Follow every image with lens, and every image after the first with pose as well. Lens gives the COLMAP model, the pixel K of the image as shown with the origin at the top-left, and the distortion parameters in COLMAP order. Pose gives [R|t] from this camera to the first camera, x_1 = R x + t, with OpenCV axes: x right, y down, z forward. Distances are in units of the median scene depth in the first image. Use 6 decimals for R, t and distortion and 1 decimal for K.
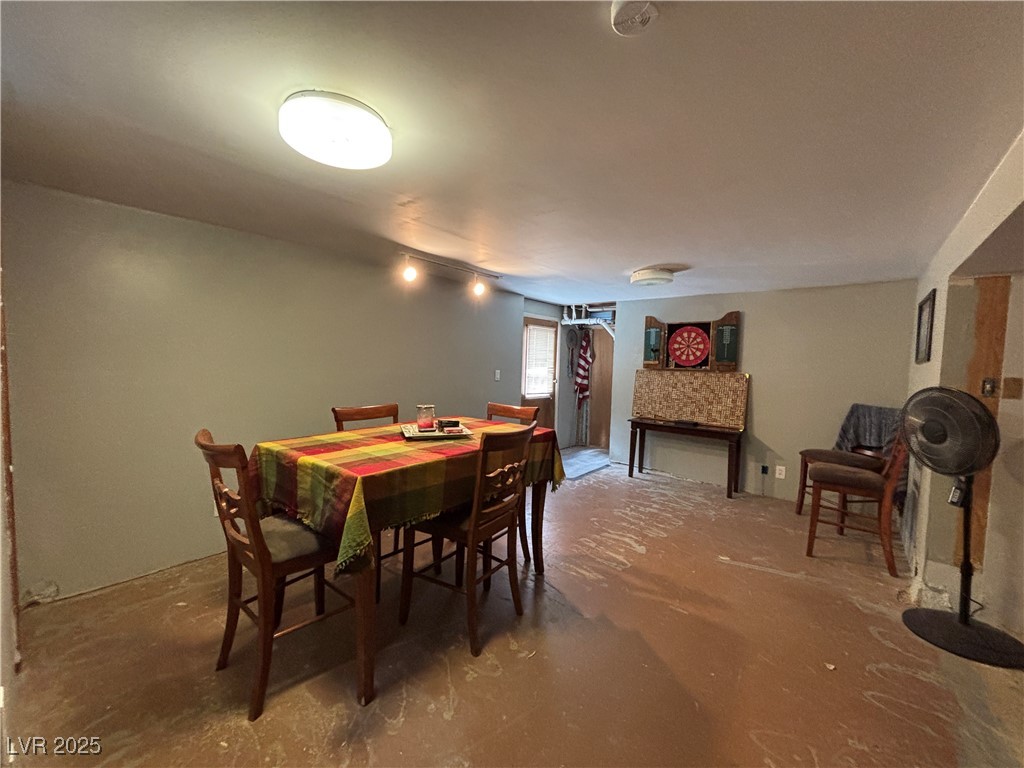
lens RADIAL K [[413.4, 0, 511.0], [0, 413.4, 385.7], [0, 0, 1]] dist [0.013311, -0.006960]
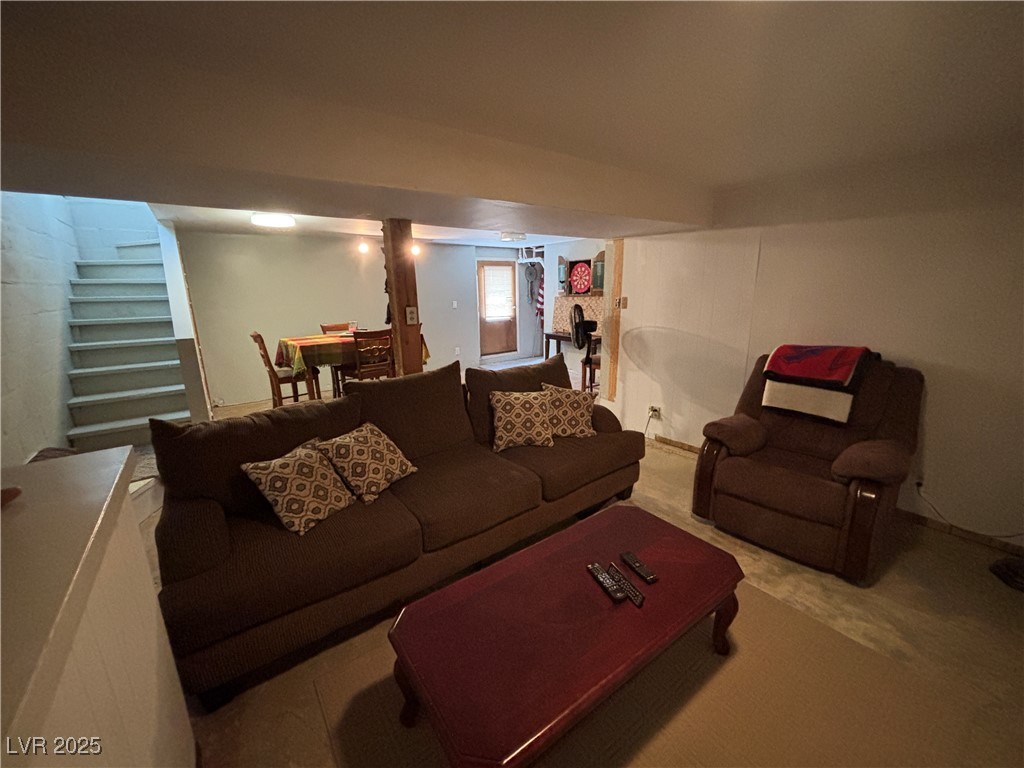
lens RADIAL K [[413.4, 0, 511.0], [0, 413.4, 385.7], [0, 0, 1]] dist [0.013311, -0.006960]
pose [[0.973613, 0.009254, -0.228016, 0.459171], [0.029253, 0.985873, 0.164917, 0.021257], [0.226321, -0.167236, 0.959589, -0.378882]]
